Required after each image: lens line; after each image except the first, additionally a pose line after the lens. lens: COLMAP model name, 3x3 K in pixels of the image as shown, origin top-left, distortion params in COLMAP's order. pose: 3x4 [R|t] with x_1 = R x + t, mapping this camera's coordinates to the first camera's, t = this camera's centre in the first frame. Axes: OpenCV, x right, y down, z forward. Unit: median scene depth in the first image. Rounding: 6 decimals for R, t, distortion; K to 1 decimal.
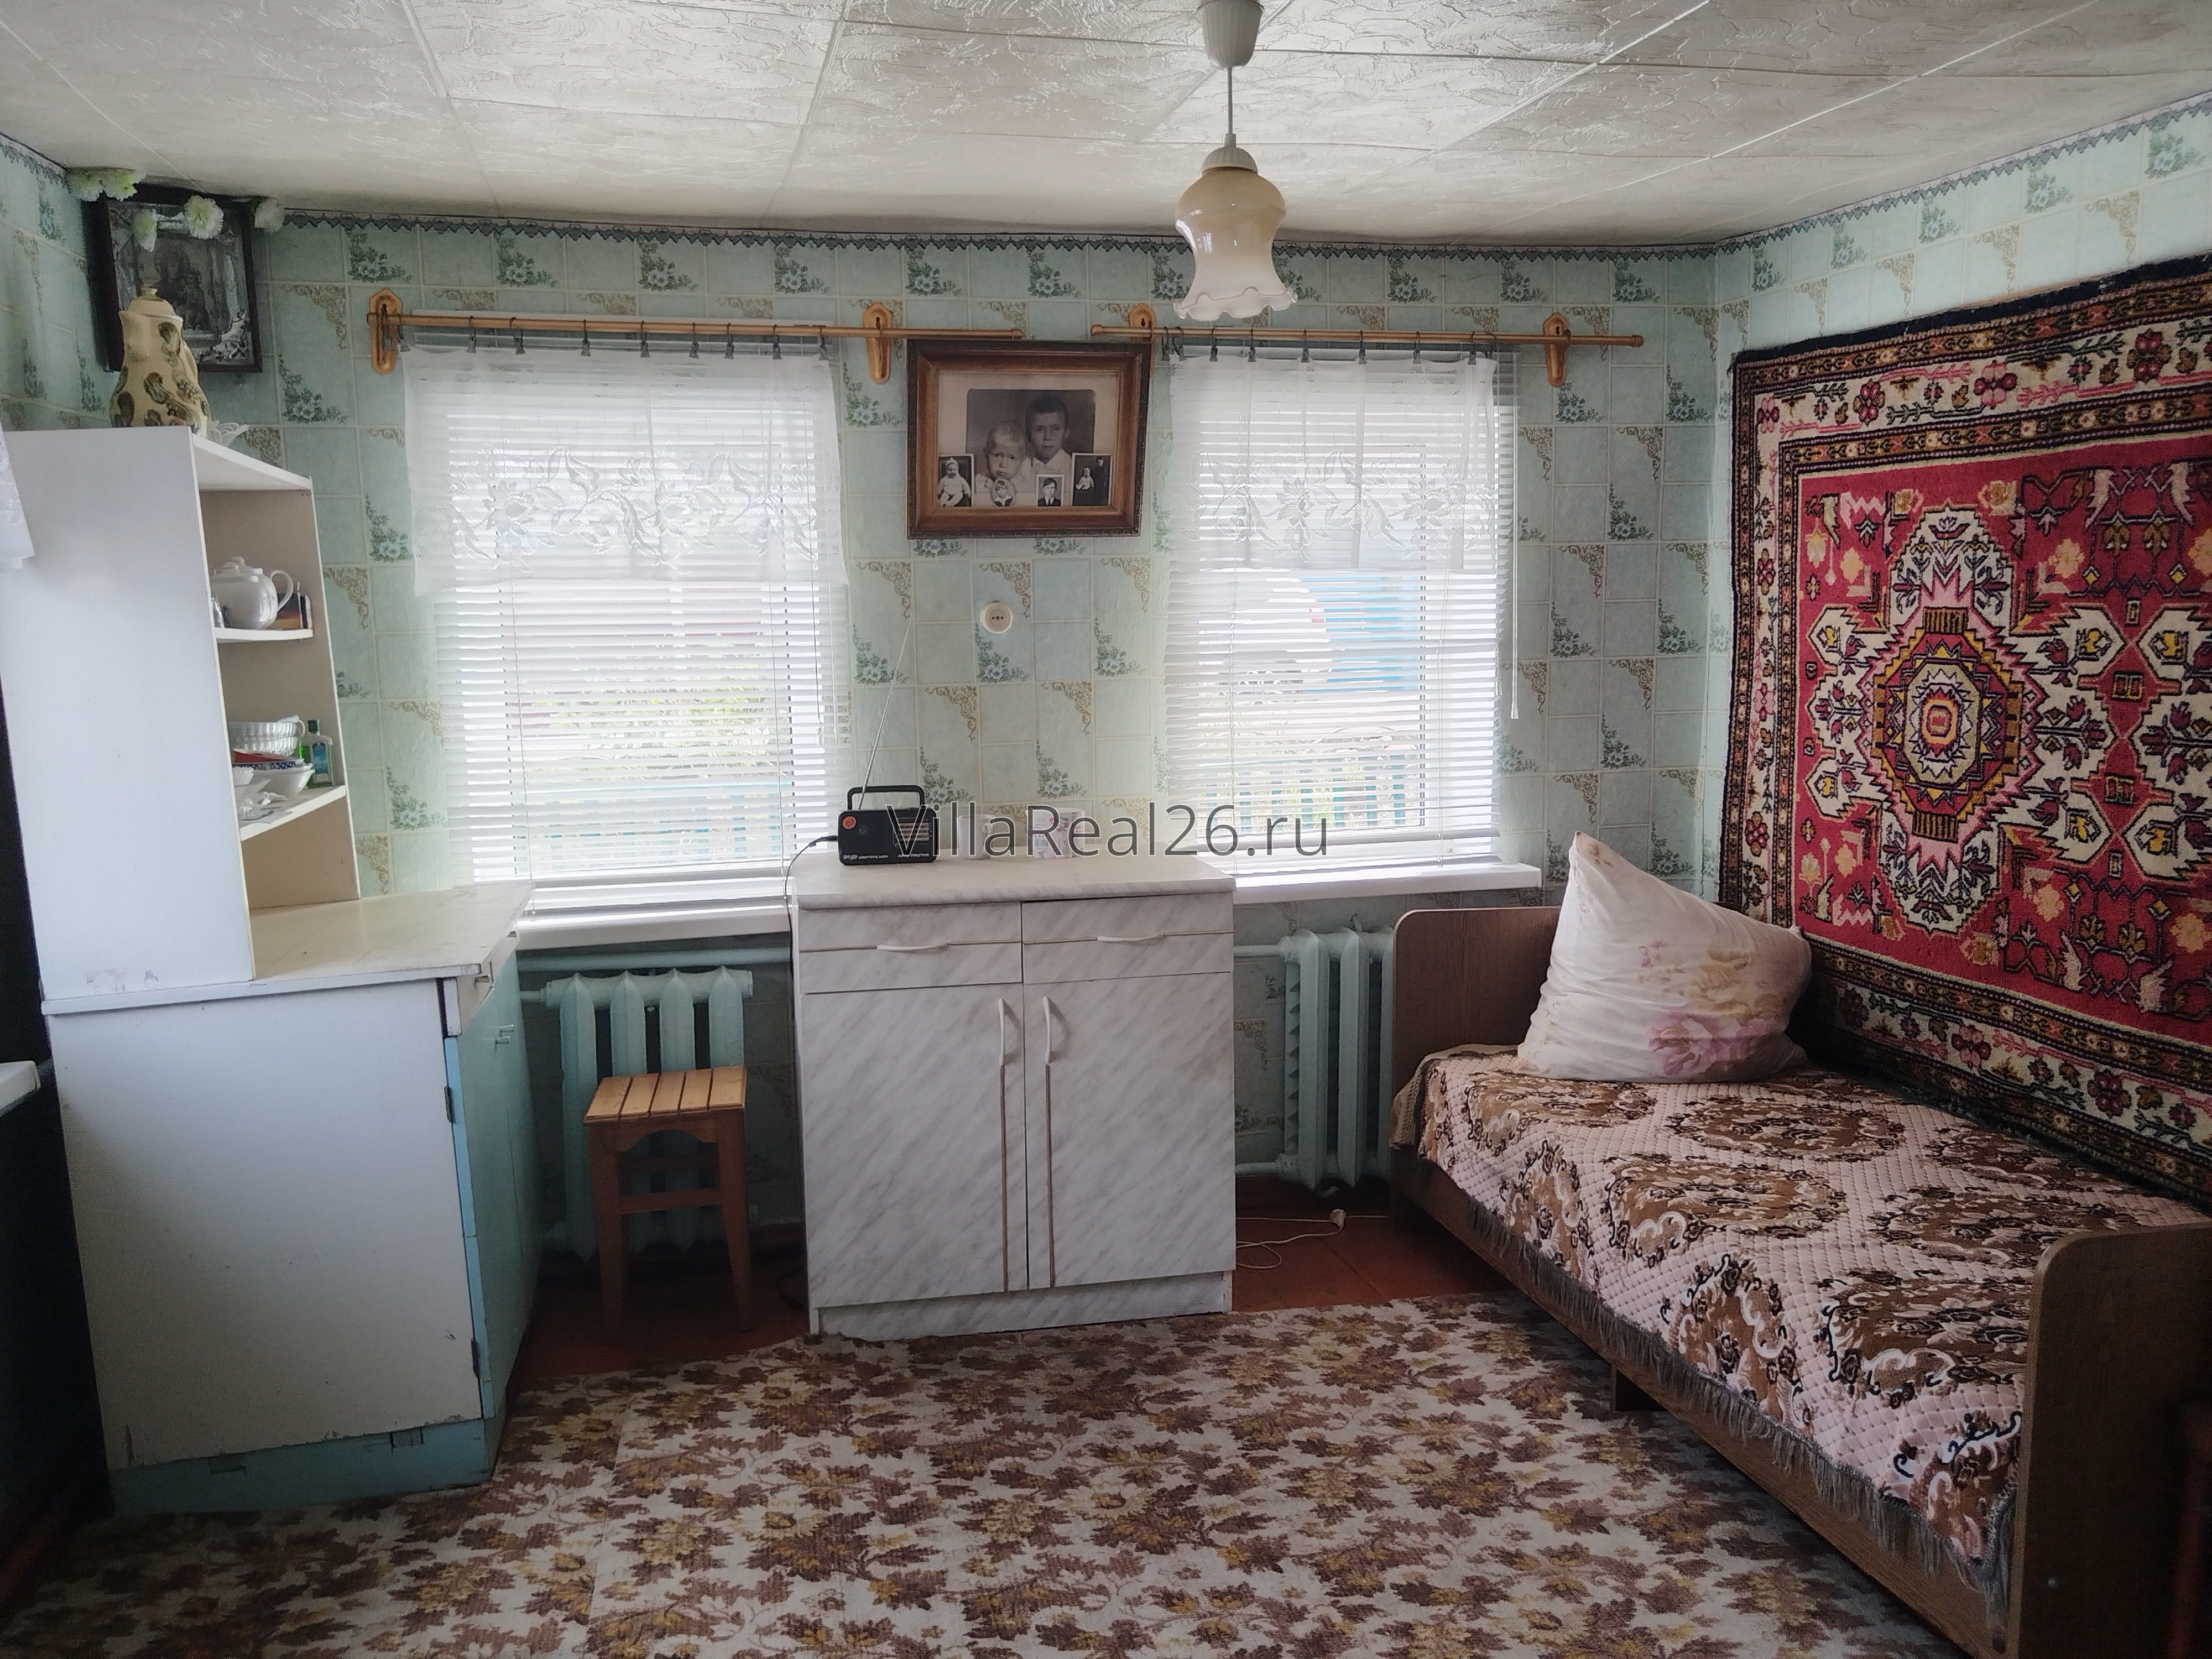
lens RADIAL K [[1741.7, 0, 1092.9], [0, 1741.7, 825.0], [0, 0, 1]] dist [0.005935, -0.009189]
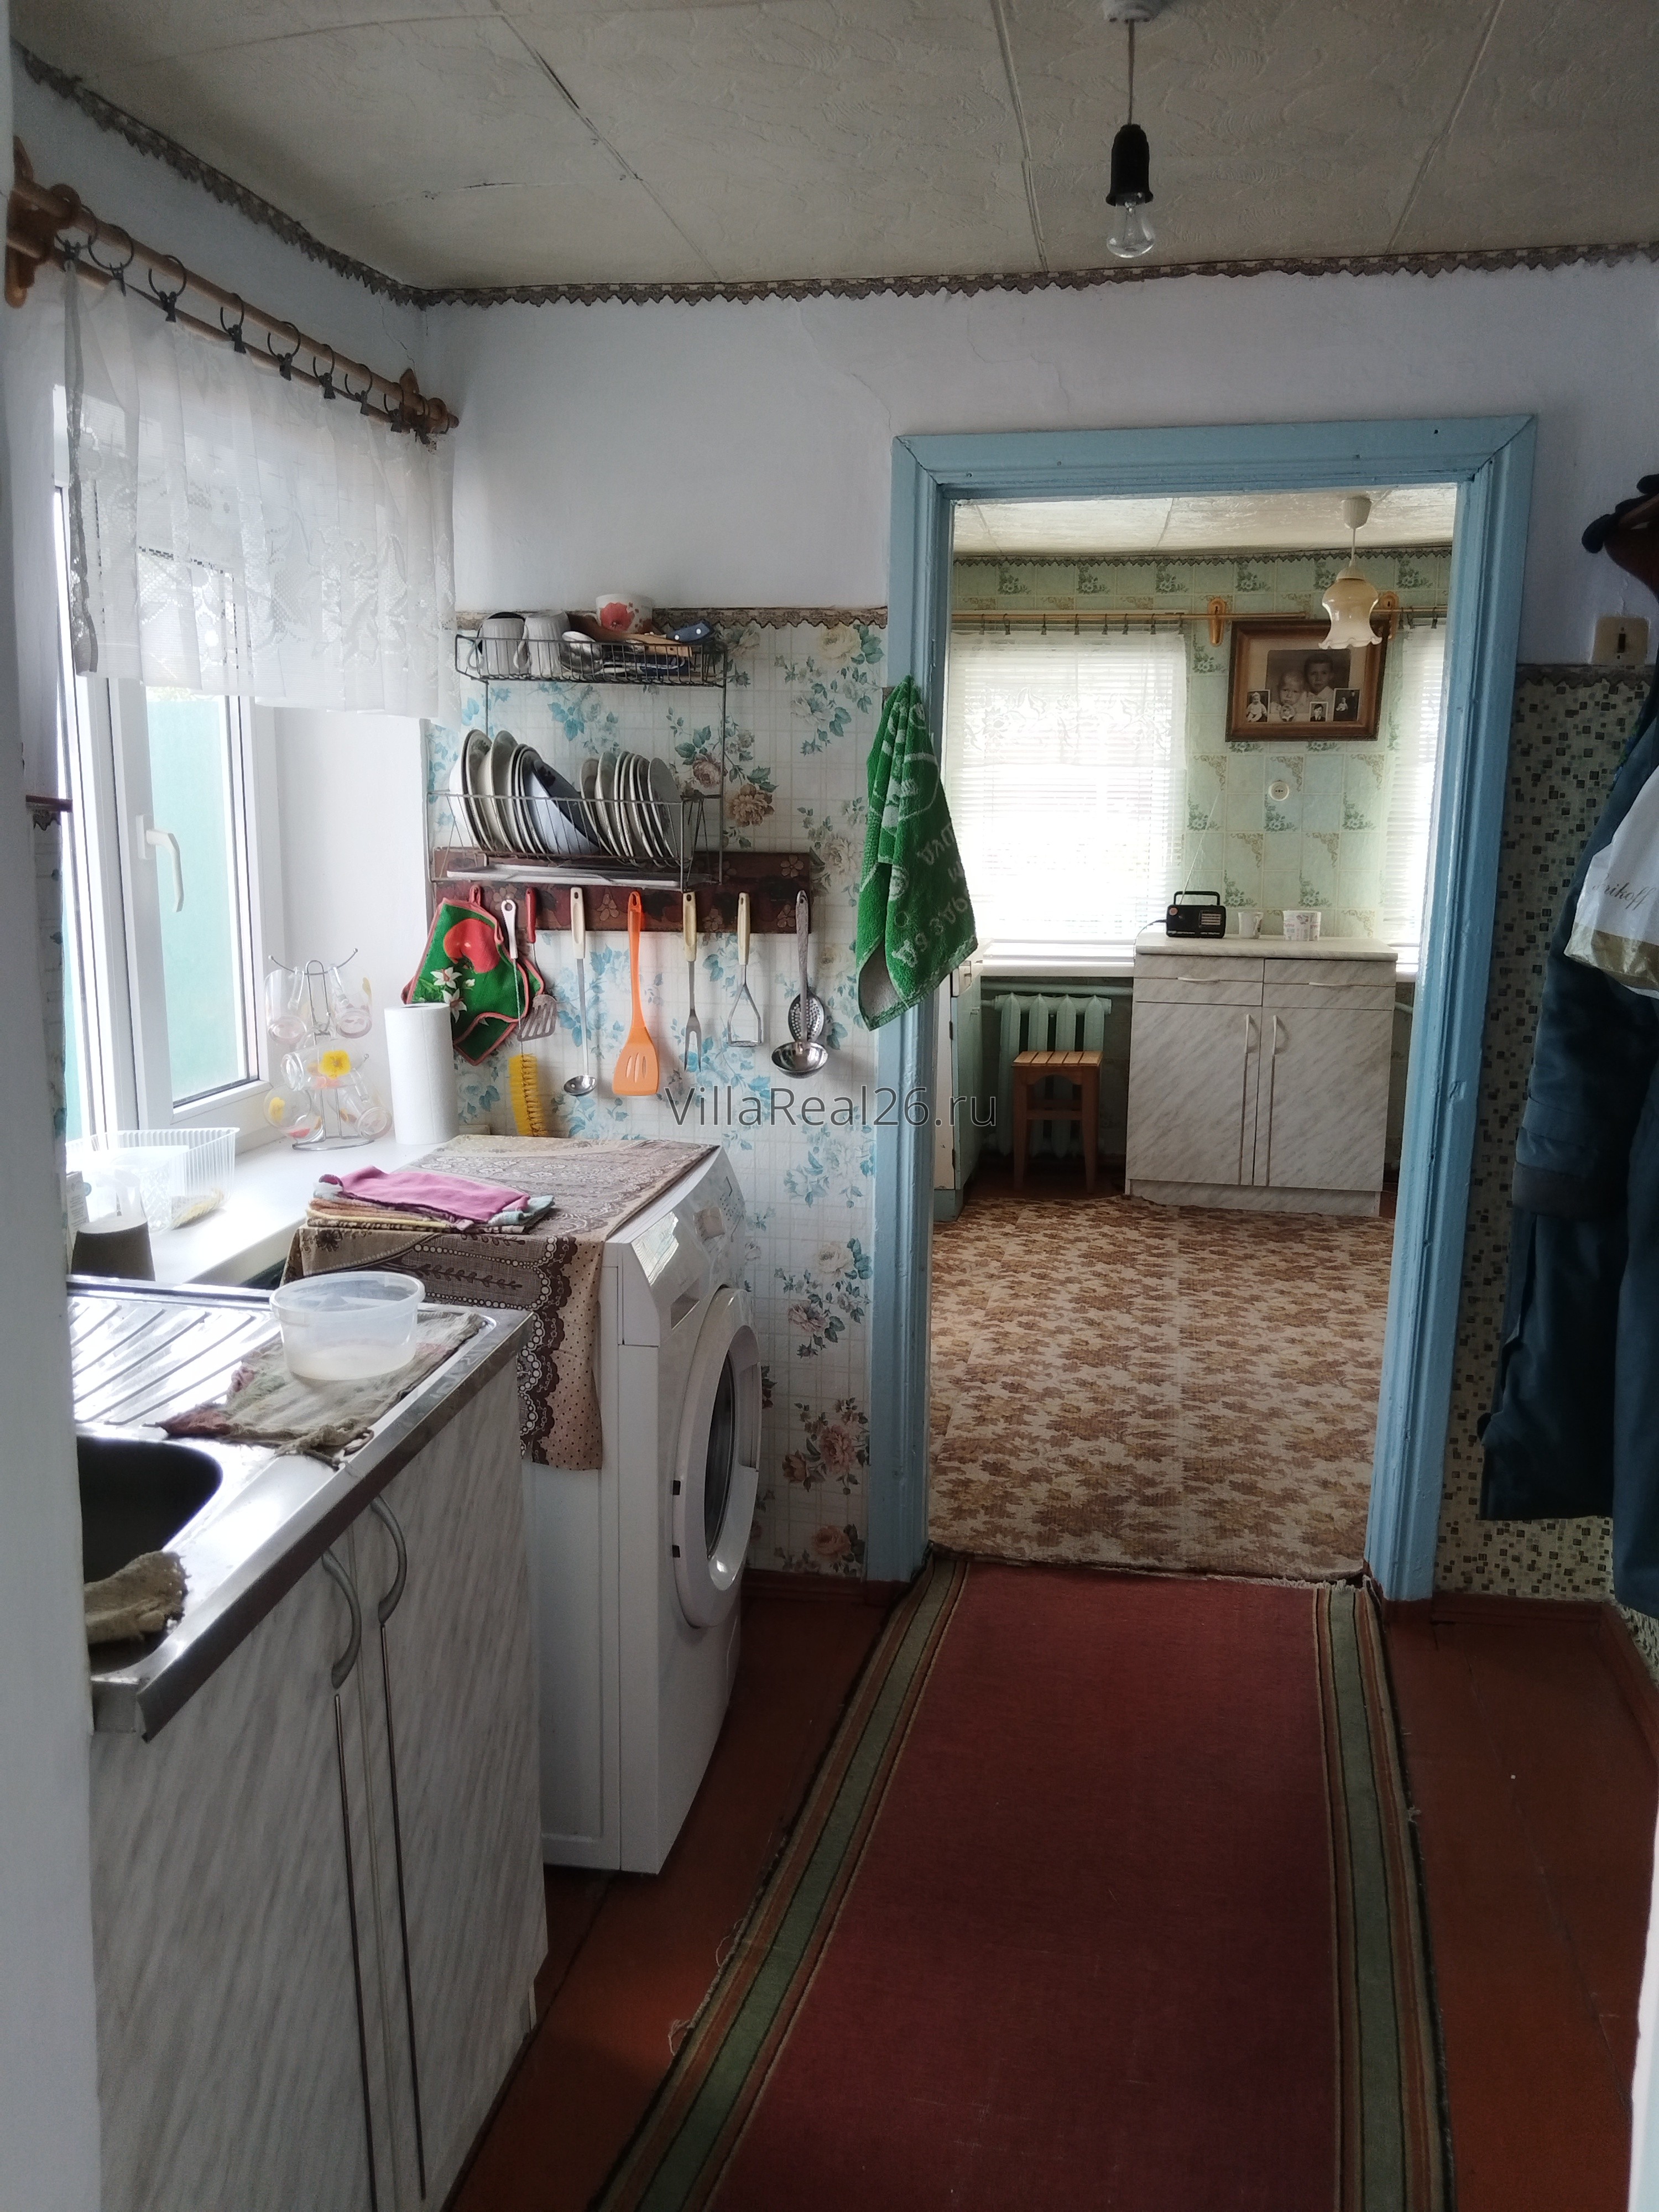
lens RADIAL K [[1741.7, 0, 829.5], [0, 1741.7, 1106.0], [0, 0, 1]] dist [0.005935, -0.009189]
pose [[0.924967, 0.088971, -0.369487, 0.195428], [-0.063552, 0.994732, 0.080432, 0.072305], [0.374697, -0.050915, 0.925748, -0.711678]]
